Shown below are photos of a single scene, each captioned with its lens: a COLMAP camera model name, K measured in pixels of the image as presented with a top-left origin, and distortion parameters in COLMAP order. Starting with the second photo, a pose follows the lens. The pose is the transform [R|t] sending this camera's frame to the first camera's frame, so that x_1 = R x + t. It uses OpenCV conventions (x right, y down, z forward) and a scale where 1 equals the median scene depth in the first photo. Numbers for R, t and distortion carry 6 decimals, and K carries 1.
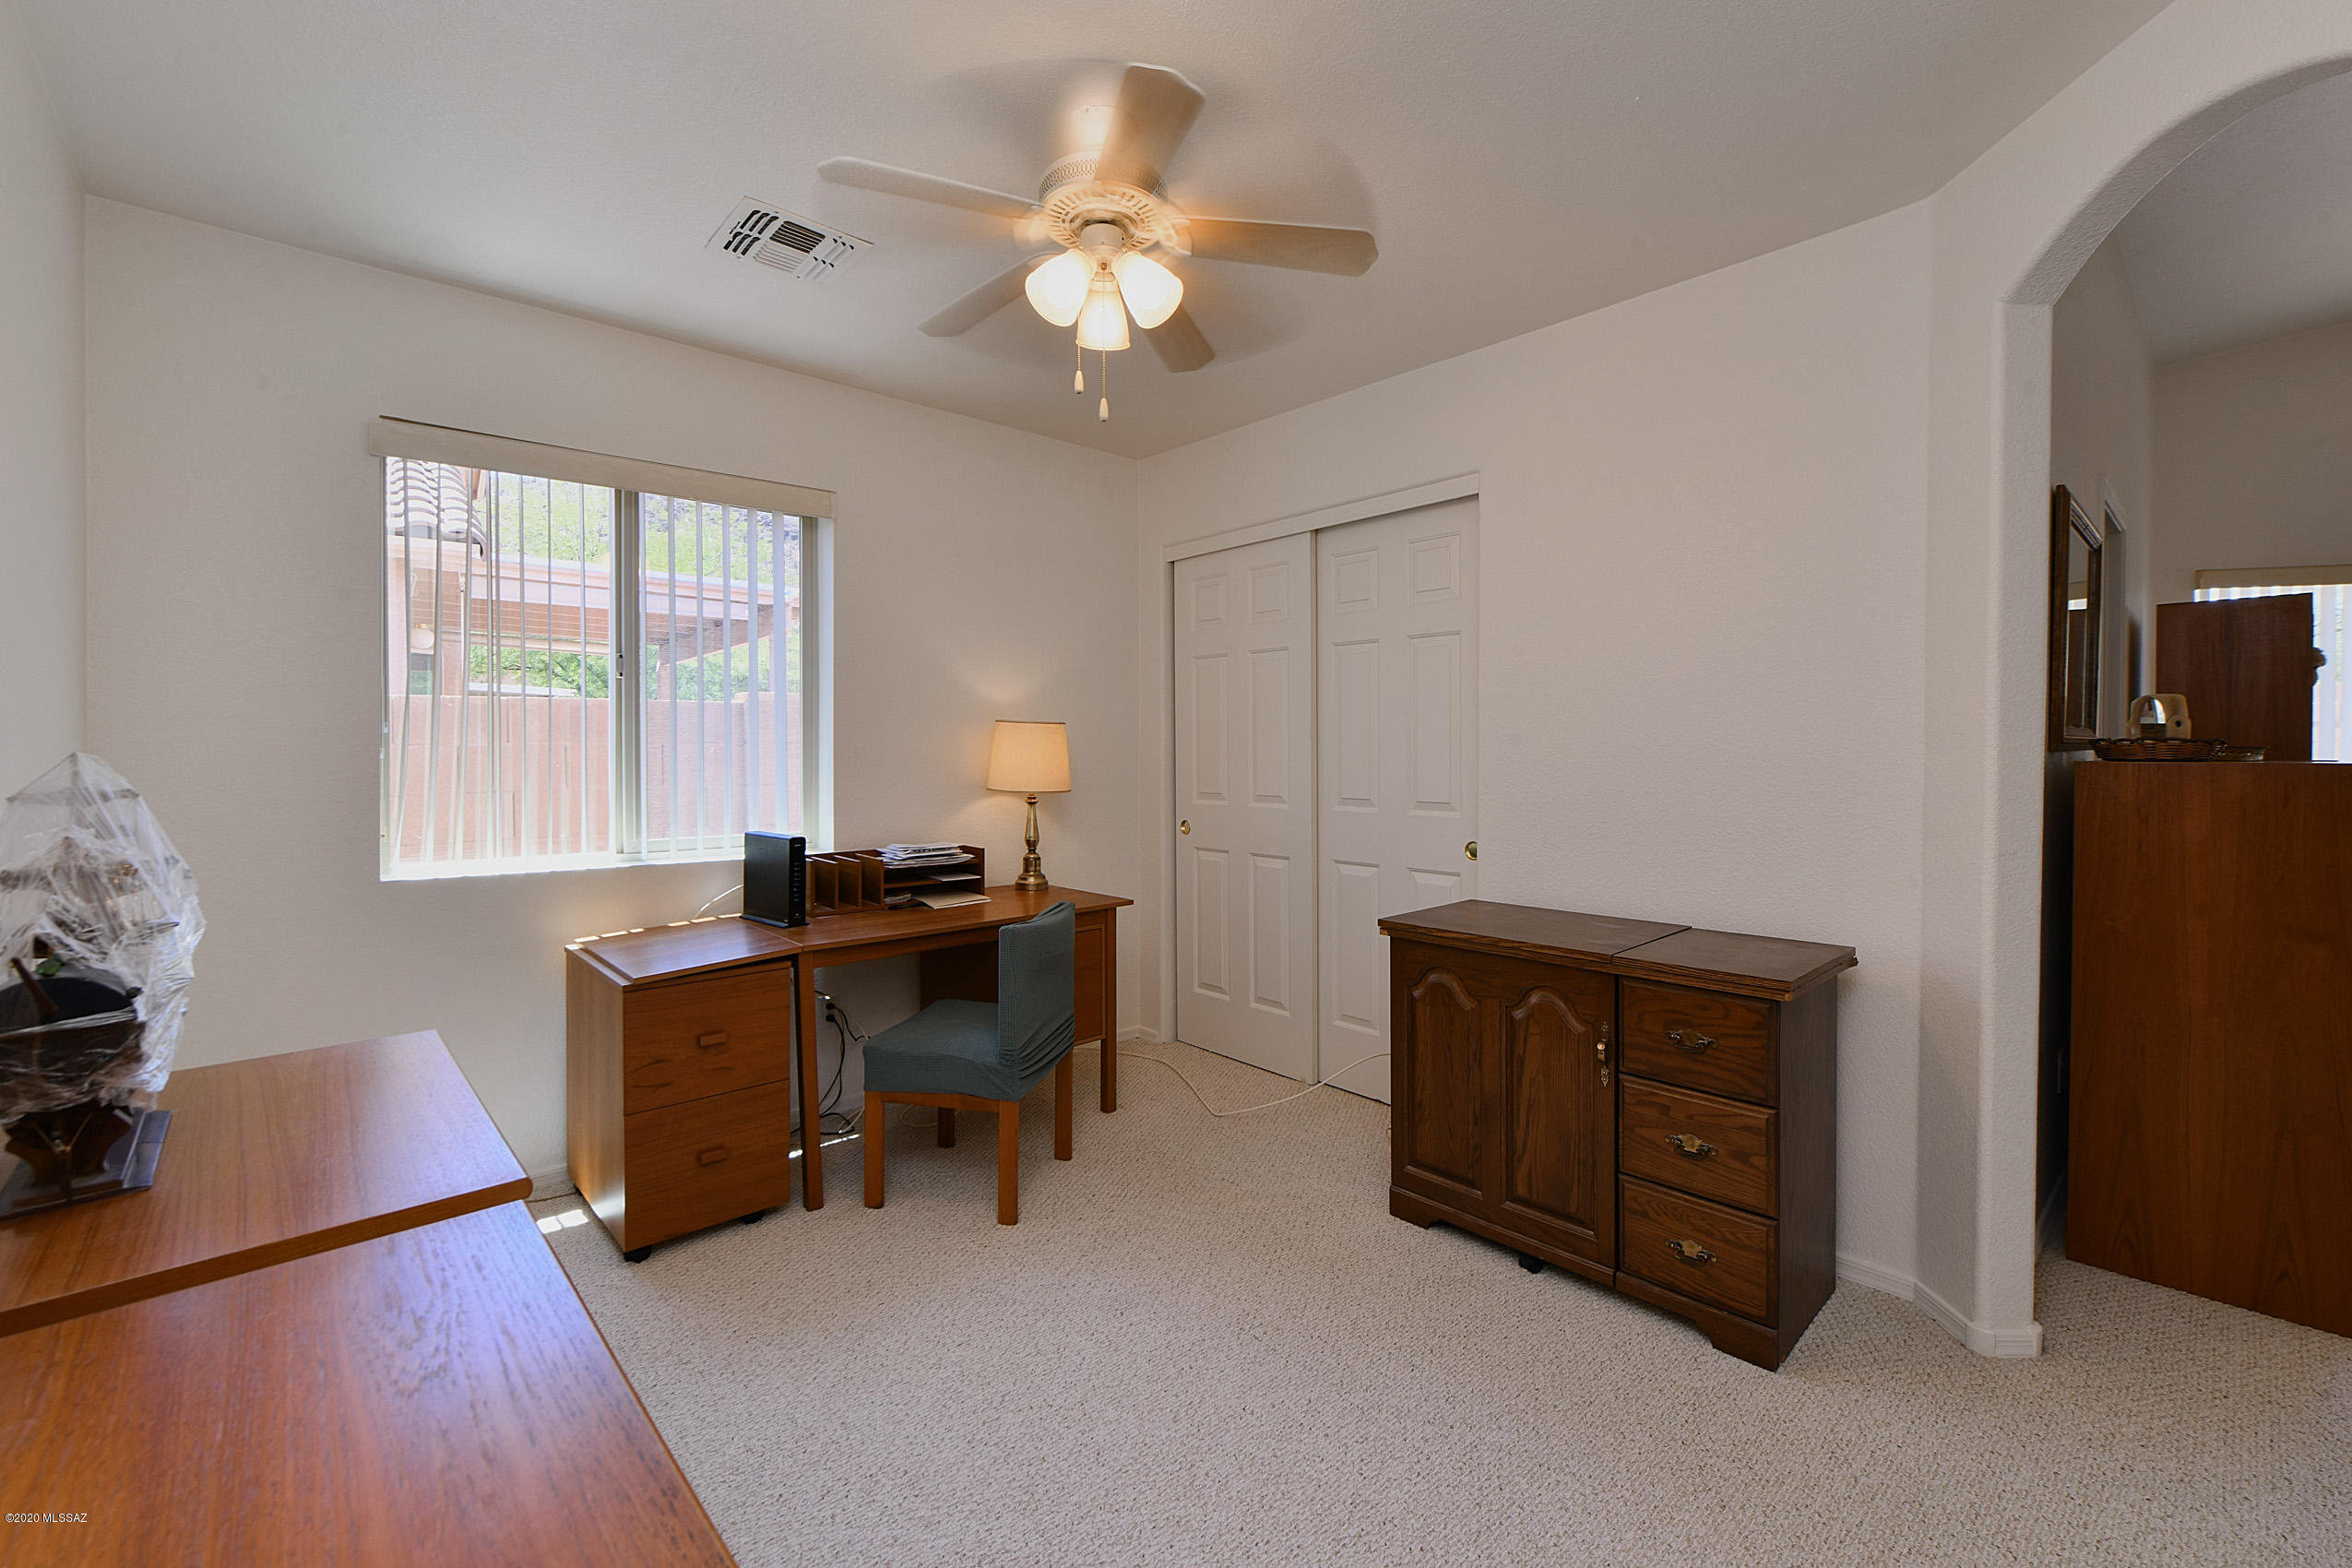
lens RADIAL K [[976.3, 0, 1180.2], [0, 976.3, 758.3], [0, 0, 1]] dist [-0.003419, -0.000831]
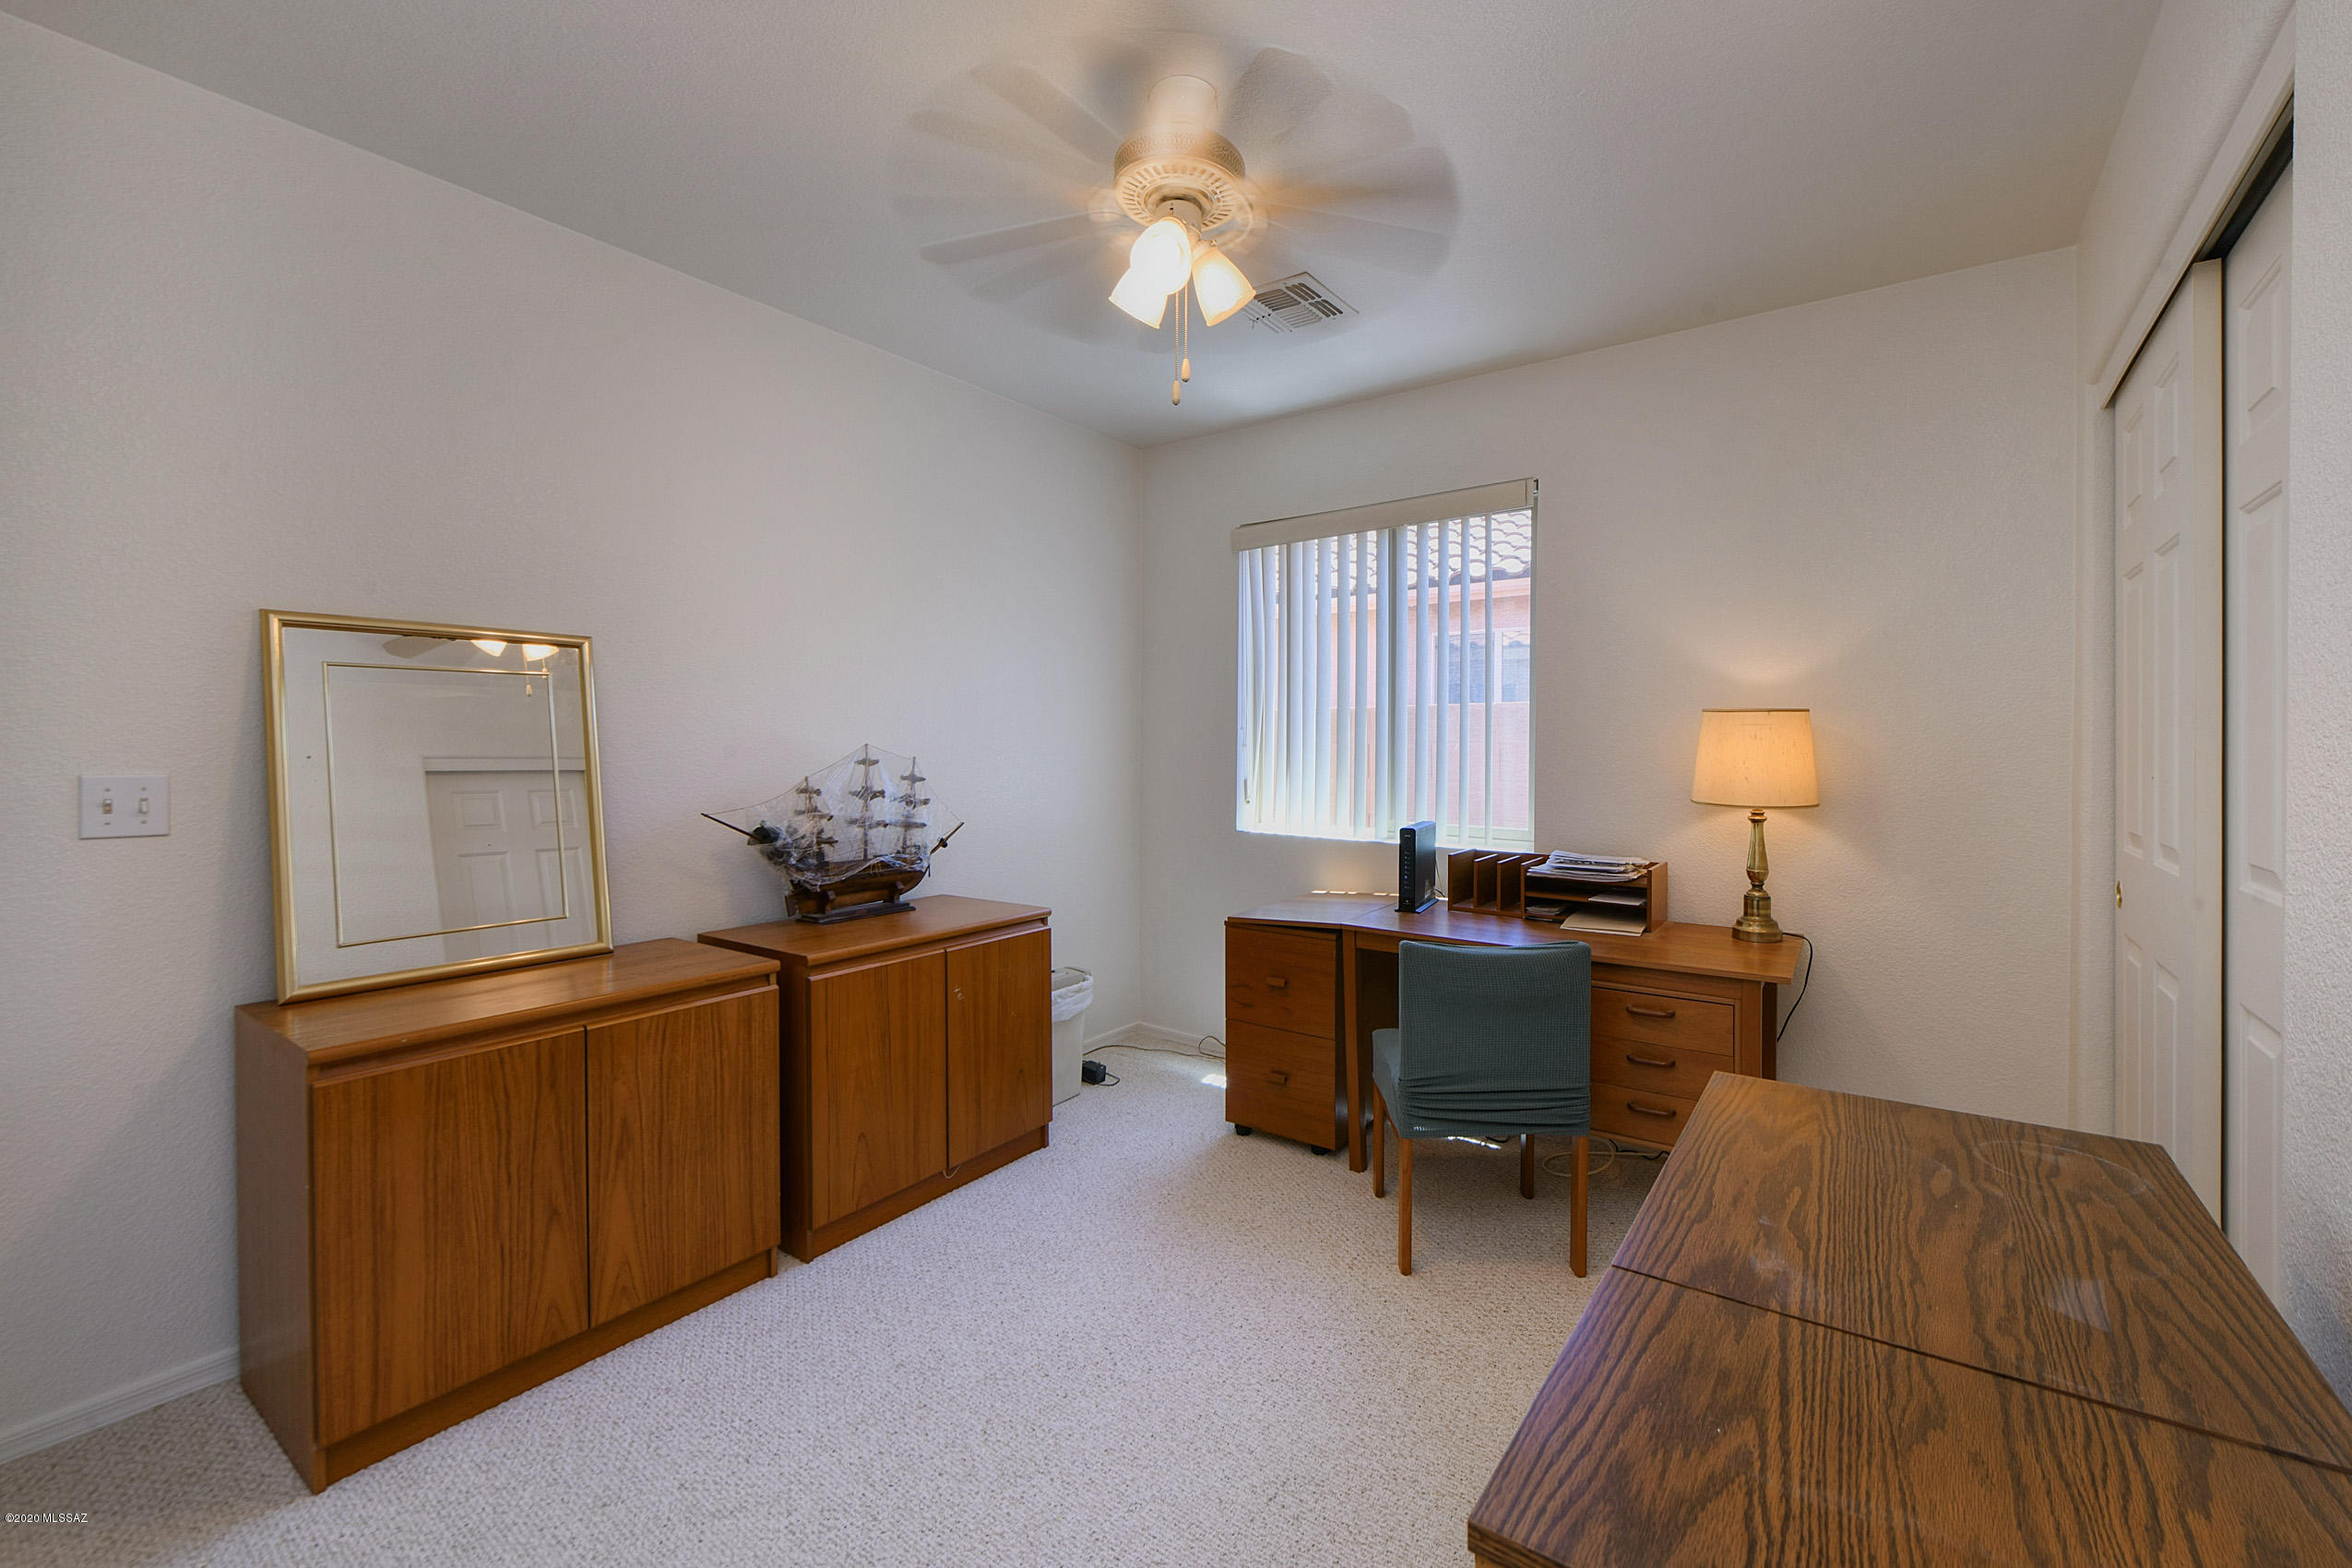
lens RADIAL K [[976.3, 0, 1180.2], [0, 976.3, 758.3], [0, 0, 1]] dist [-0.003419, -0.000831]
pose [[0.203999, 0.015146, -0.978854, 0.519190], [-0.014715, 0.999815, 0.012403, -0.003713], [0.978860, 0.011873, 0.204184, 0.475998]]
